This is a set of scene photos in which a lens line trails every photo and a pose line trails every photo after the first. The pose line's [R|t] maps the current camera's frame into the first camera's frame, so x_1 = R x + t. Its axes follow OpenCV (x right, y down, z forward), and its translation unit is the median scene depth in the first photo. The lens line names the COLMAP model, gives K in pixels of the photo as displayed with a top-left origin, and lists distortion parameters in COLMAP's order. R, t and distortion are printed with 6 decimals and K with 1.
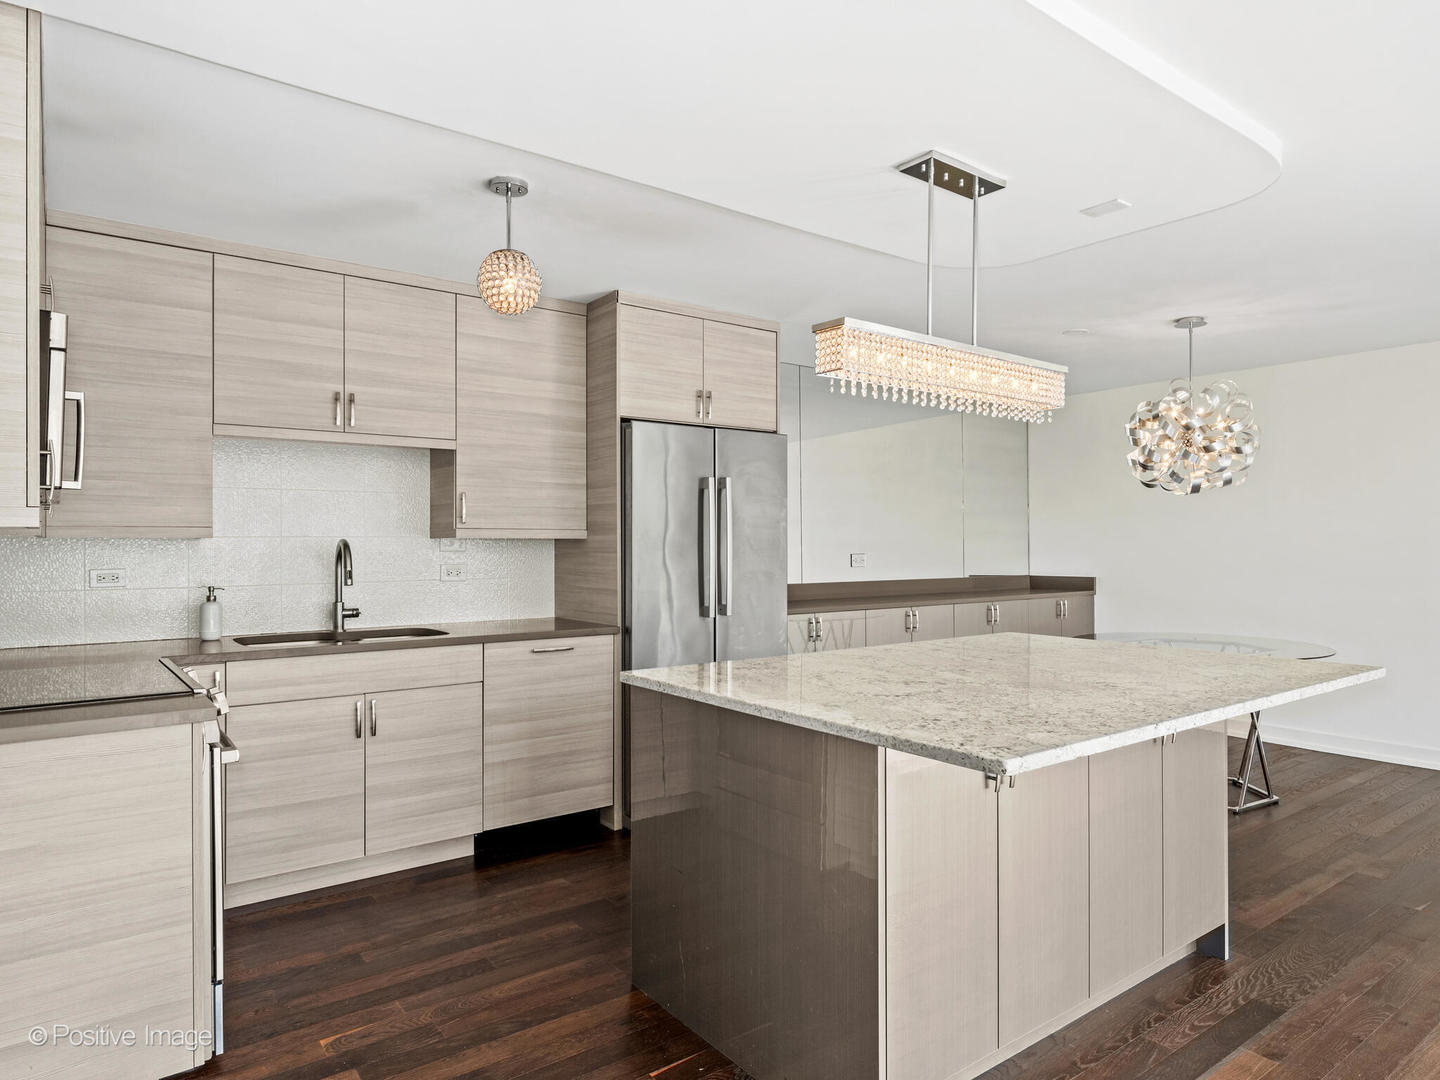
lens RADIAL K [[894.5, 0, 720.0], [0, 894.5, 540.0], [0, 0, 1]] dist [0.001804, 0.000907]
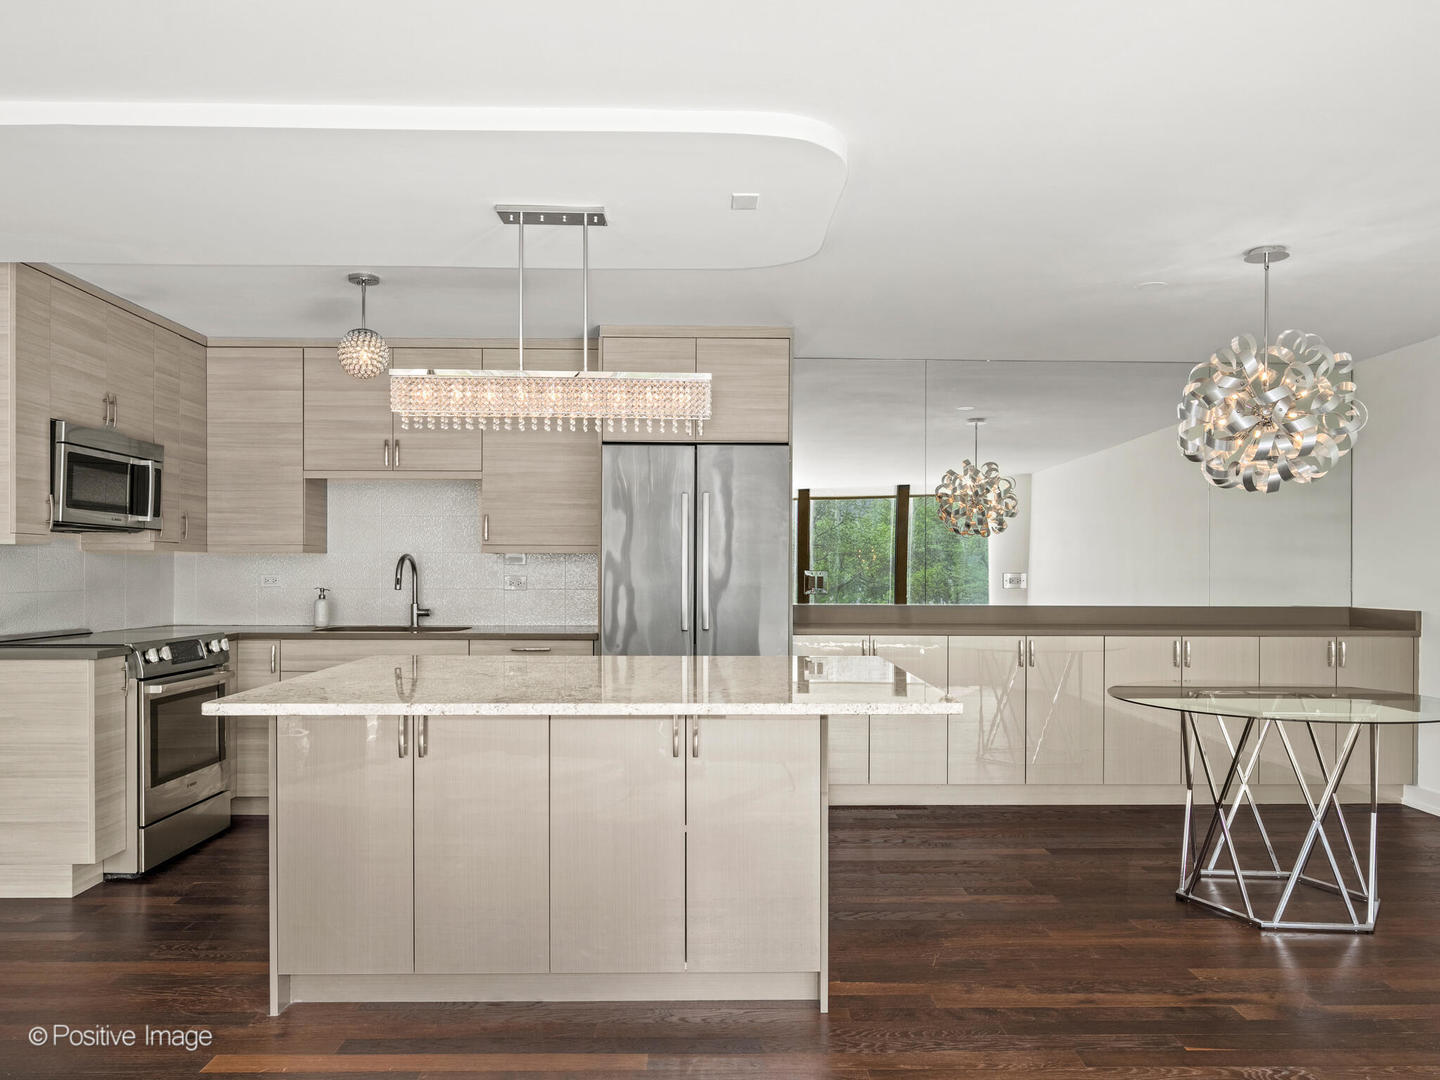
lens RADIAL K [[1043.4, 0, 723.9], [0, 1043.4, 571.6], [0, 0, 1]] dist [-0.004483, 0.000283]
pose [[0.807136, 0.007877, -0.590314, 0.790840], [-0.003222, 0.999955, 0.008937, 0.009322], [0.590357, -0.005311, 0.807124, 0.065312]]
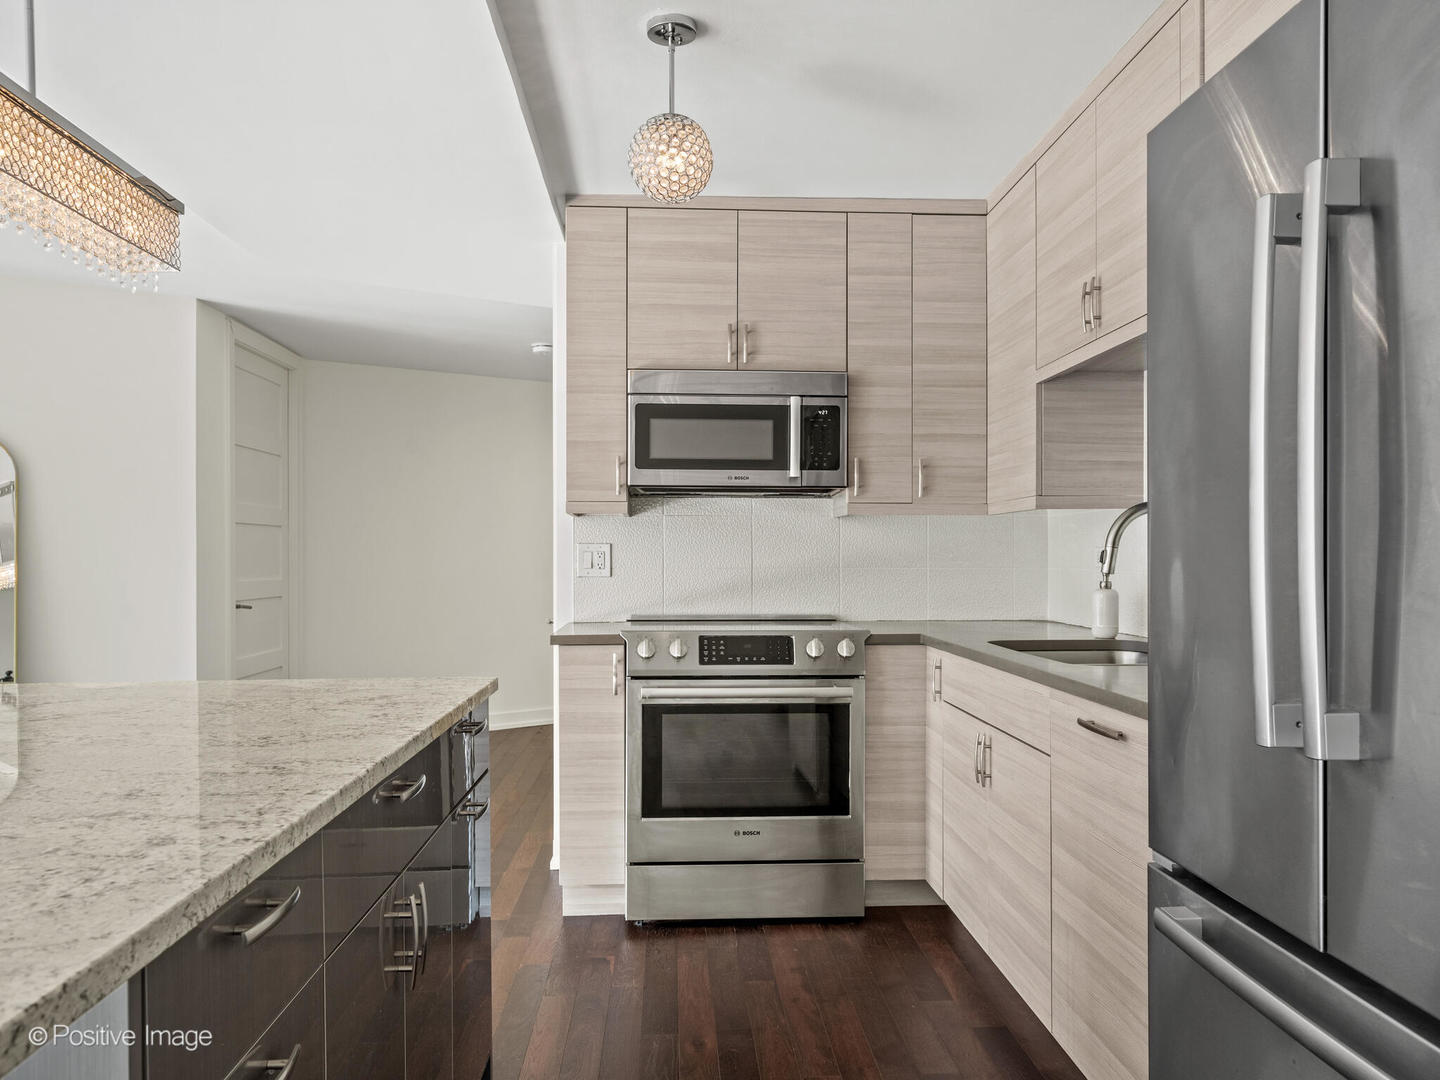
lens RADIAL K [[1080.6, 0, 720.0], [0, 1080.6, 540.0], [0, 0, 1]] dist [-0.000121, -0.000002]
pose [[-0.565770, -0.004371, -0.824552, 0.360781], [0.009867, 0.999878, -0.012070, 0.030033], [0.824504, -0.014965, -0.565658, 1.127988]]
